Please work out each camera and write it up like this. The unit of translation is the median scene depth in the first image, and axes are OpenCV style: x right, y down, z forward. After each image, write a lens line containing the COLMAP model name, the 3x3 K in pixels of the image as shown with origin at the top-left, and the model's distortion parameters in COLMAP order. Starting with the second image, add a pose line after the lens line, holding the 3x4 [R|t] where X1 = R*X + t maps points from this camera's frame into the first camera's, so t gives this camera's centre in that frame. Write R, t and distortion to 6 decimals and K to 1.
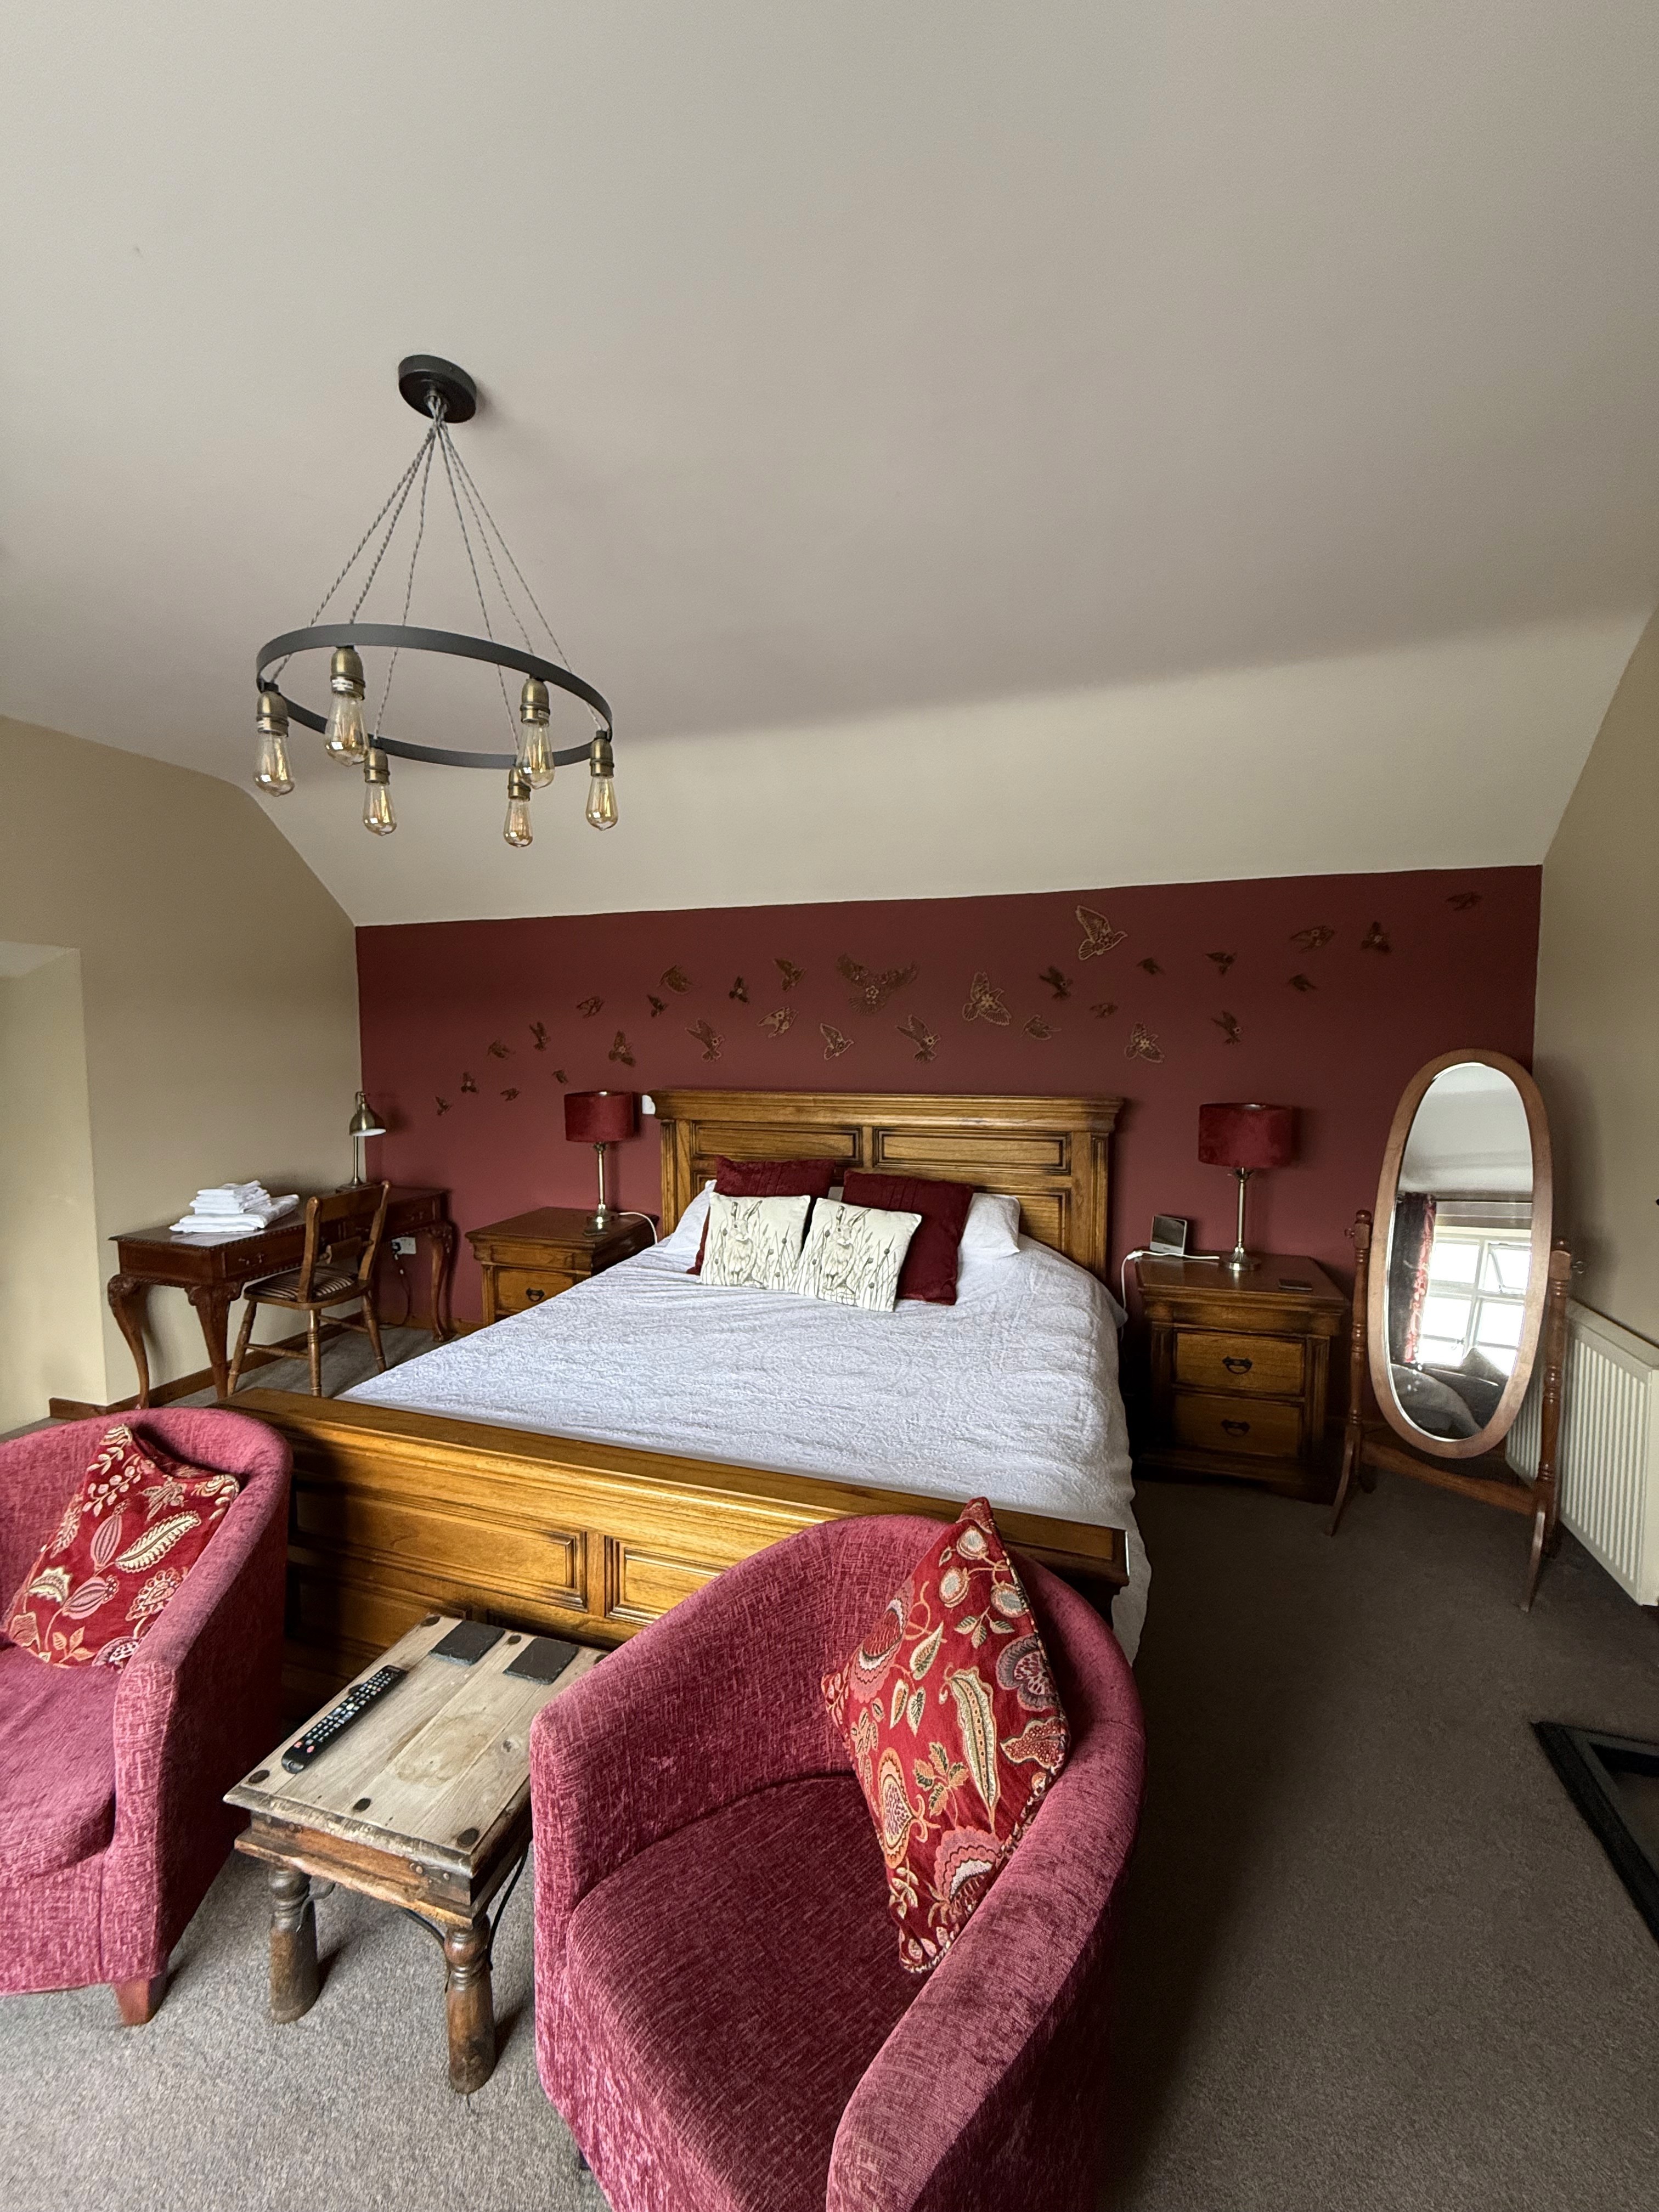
lens RADIAL K [[882.7, 0, 837.0], [0, 882.7, 1097.8], [0, 0, 1]] dist [-0.002404, 0.000167]
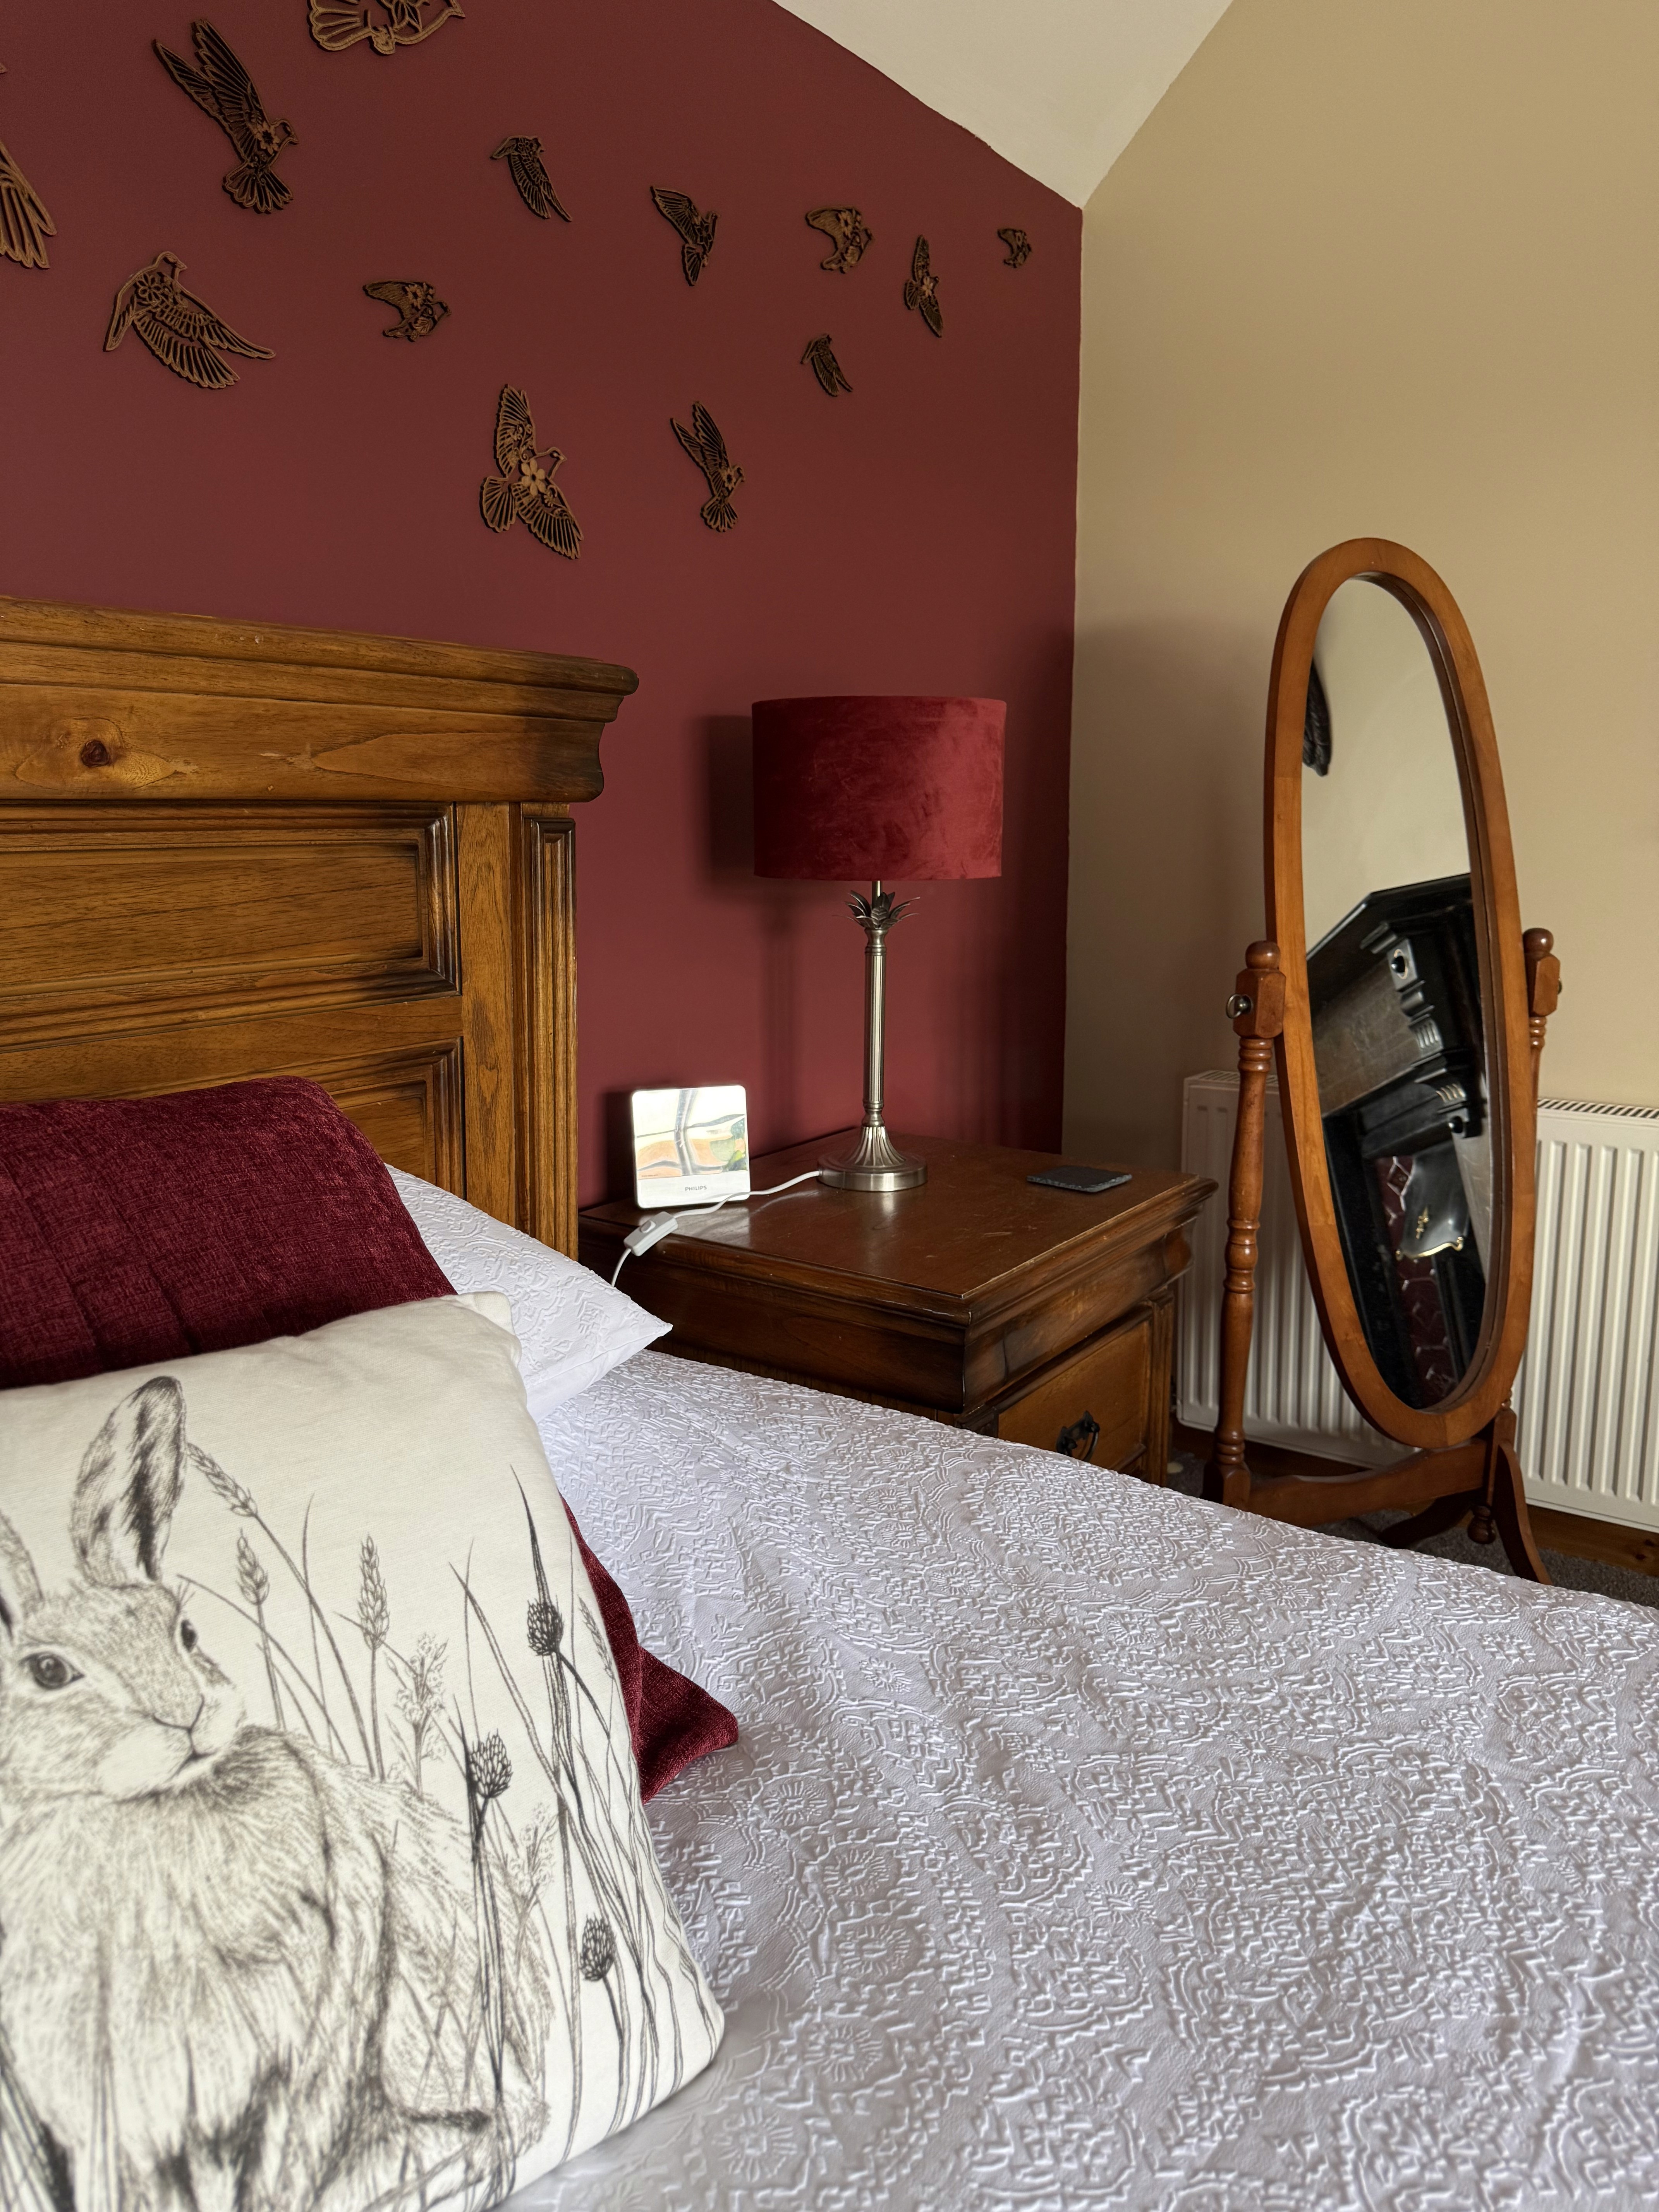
lens RADIAL K [[1572.0, 0, 835.4], [0, 1572.0, 1104.4], [0, 0, 1]] dist [0.040690, -0.052190]
pose [[0.305703, -0.175663, 0.935782, -0.131409], [0.070185, 0.984317, 0.161846, 0.065895], [-0.949537, 0.016201, 0.313238, 0.889340]]
